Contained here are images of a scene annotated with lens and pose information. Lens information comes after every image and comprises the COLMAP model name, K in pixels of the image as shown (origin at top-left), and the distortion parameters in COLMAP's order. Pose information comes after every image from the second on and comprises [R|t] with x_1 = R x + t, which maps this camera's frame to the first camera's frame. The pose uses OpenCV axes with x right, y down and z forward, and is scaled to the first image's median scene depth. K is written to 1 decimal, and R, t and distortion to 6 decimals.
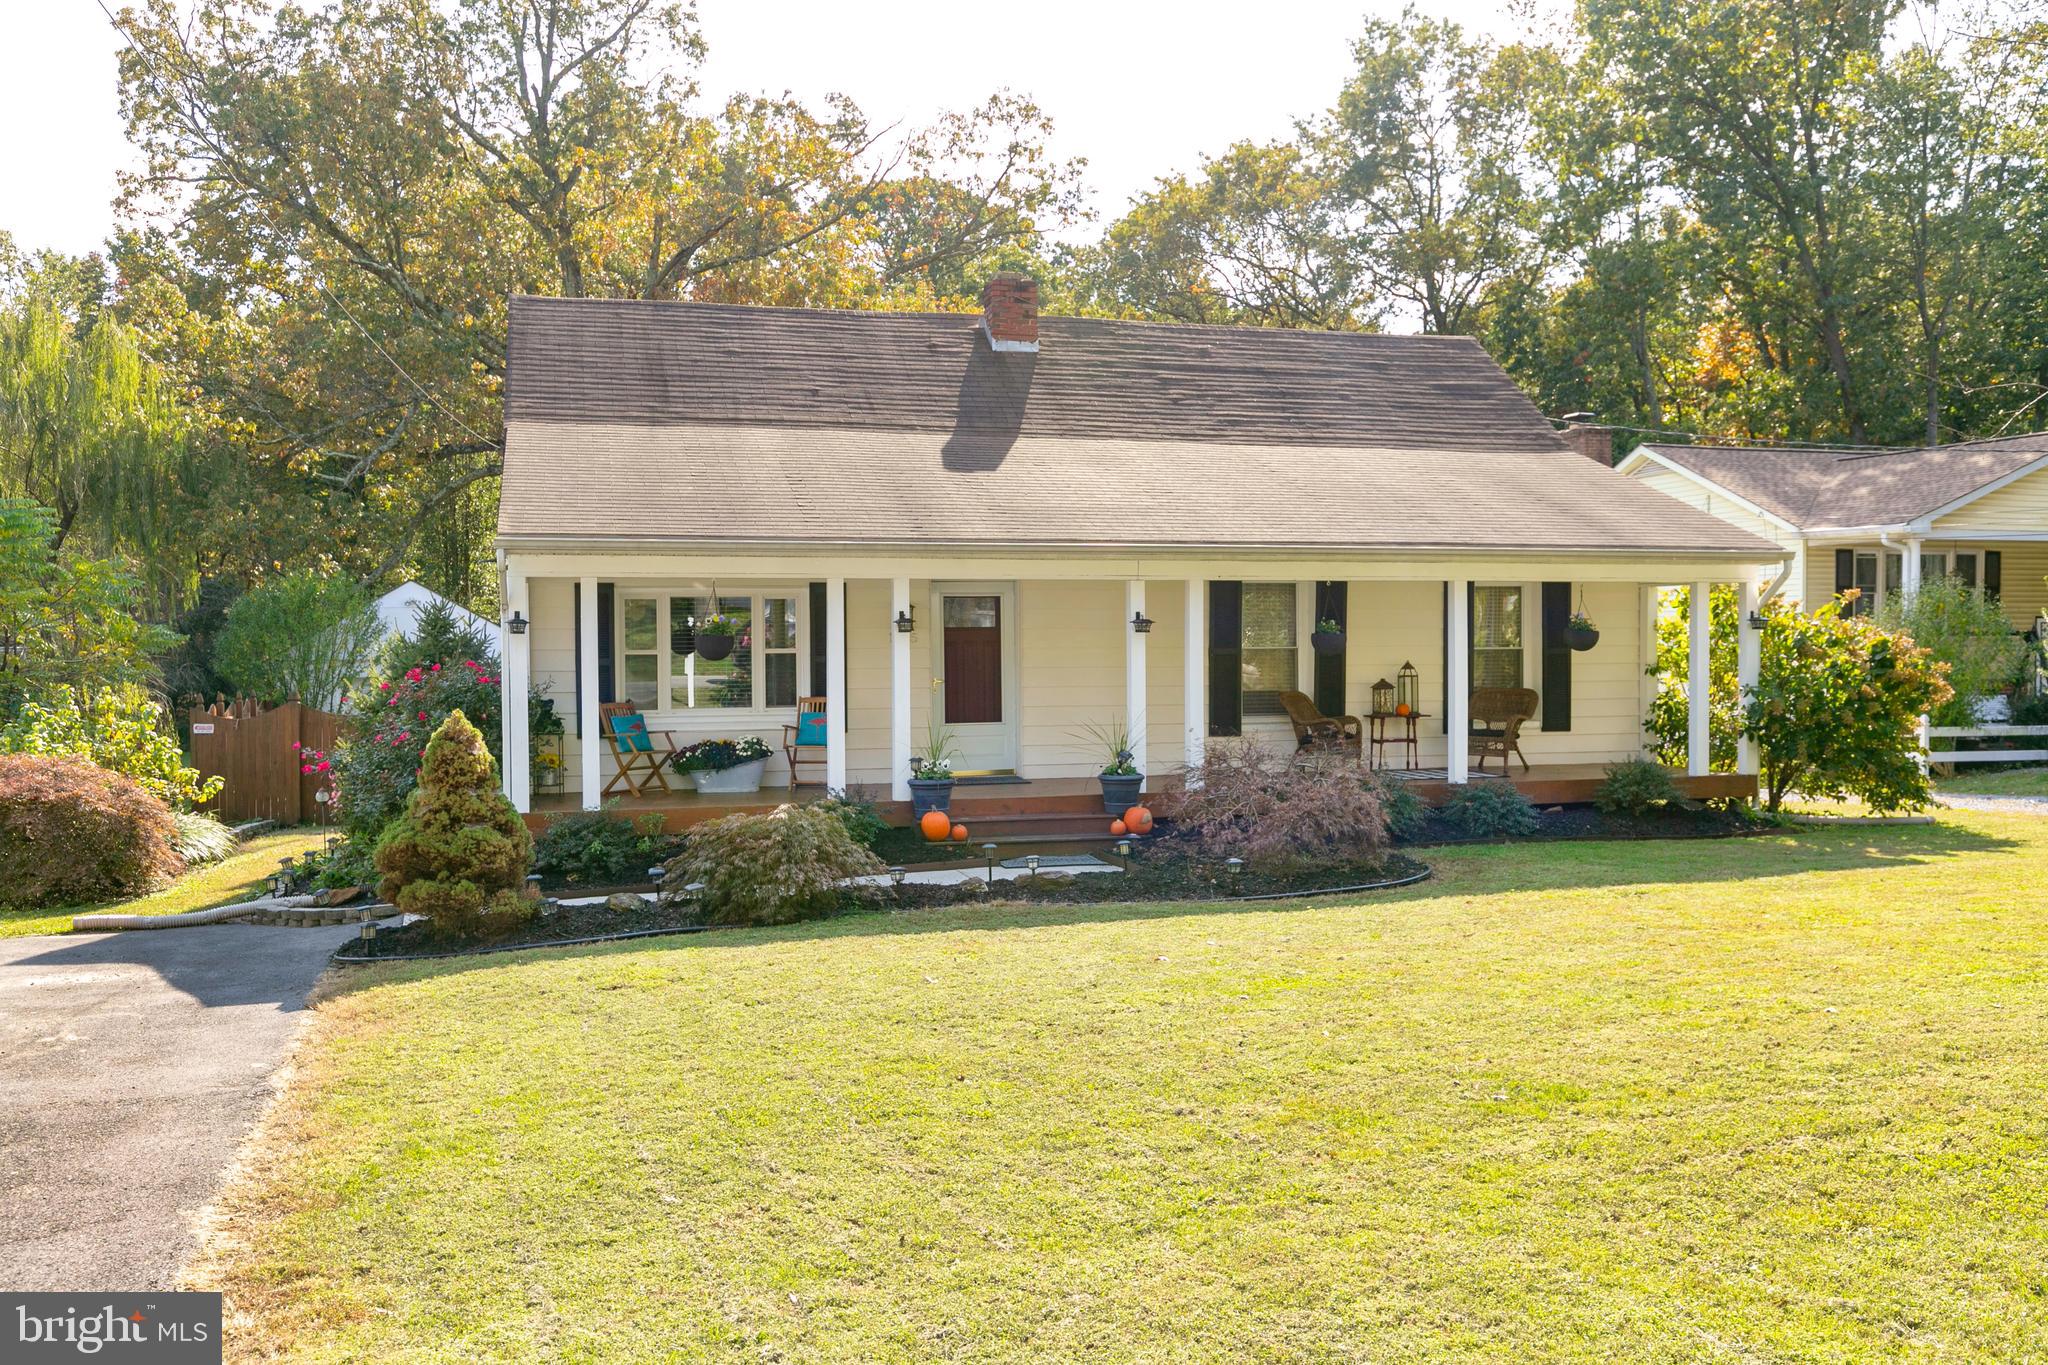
lens RADIAL K [[1674.8, 0, 1024.0], [0, 1674.8, 682.5], [0, 0, 1]] dist [0.009285, -0.005839]
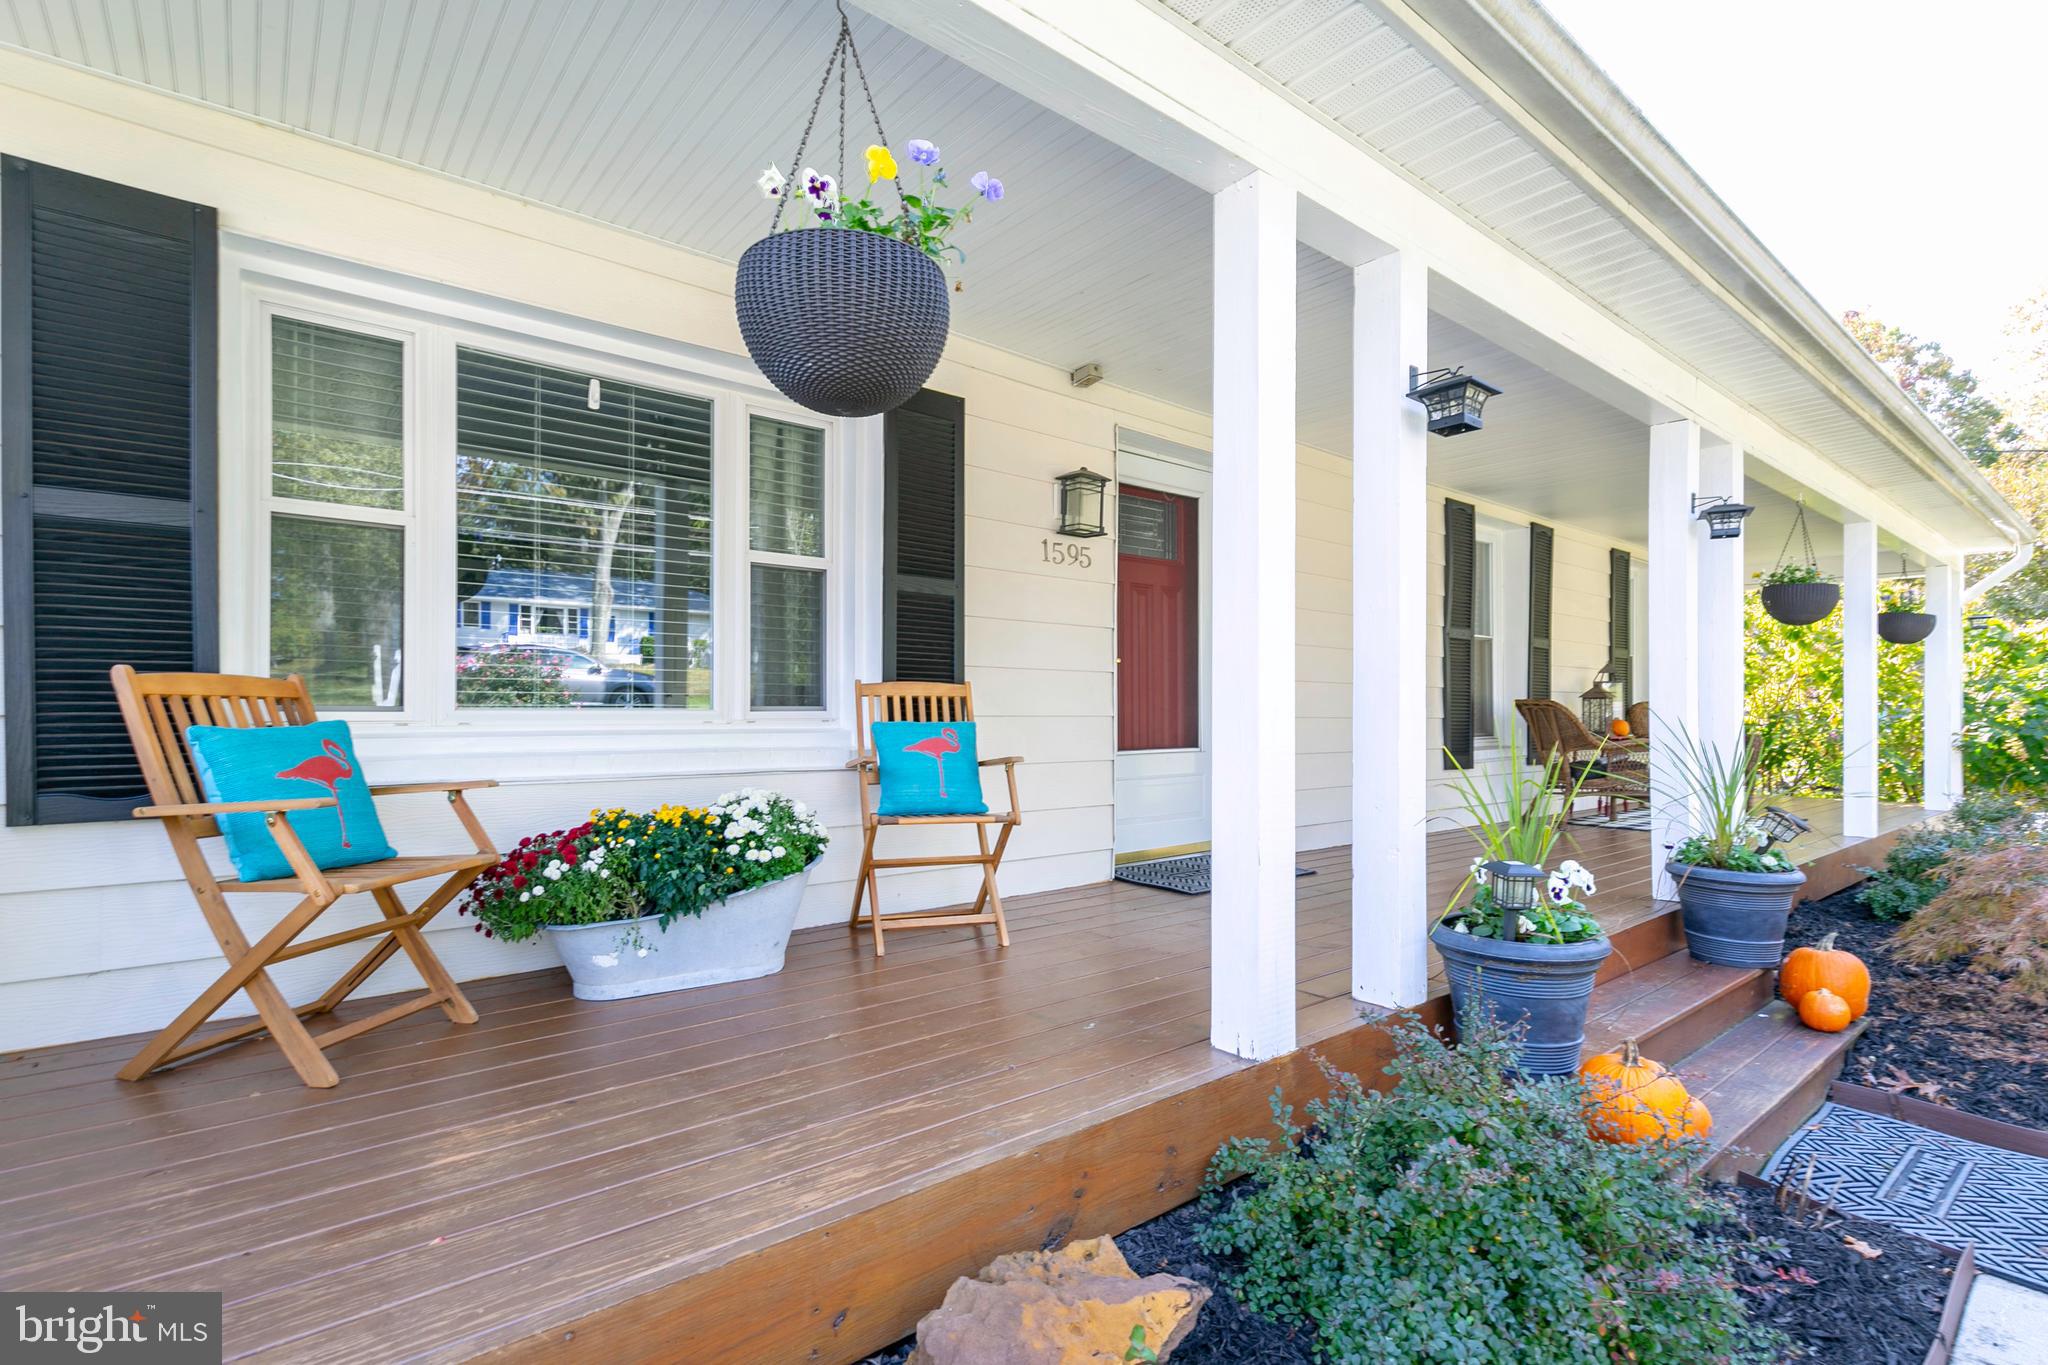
lens RADIAL K [[956.9, 0, 1027.6], [0, 956.9, 722.3], [0, 0, 1]] dist [0.000386, -0.000067]
pose [[0.916897, 0.002437, 0.399116, -0.169078], [0.007243, 0.999715, -0.022744, 0.020776], [-0.399057, 0.023744, 0.916618, 0.731868]]
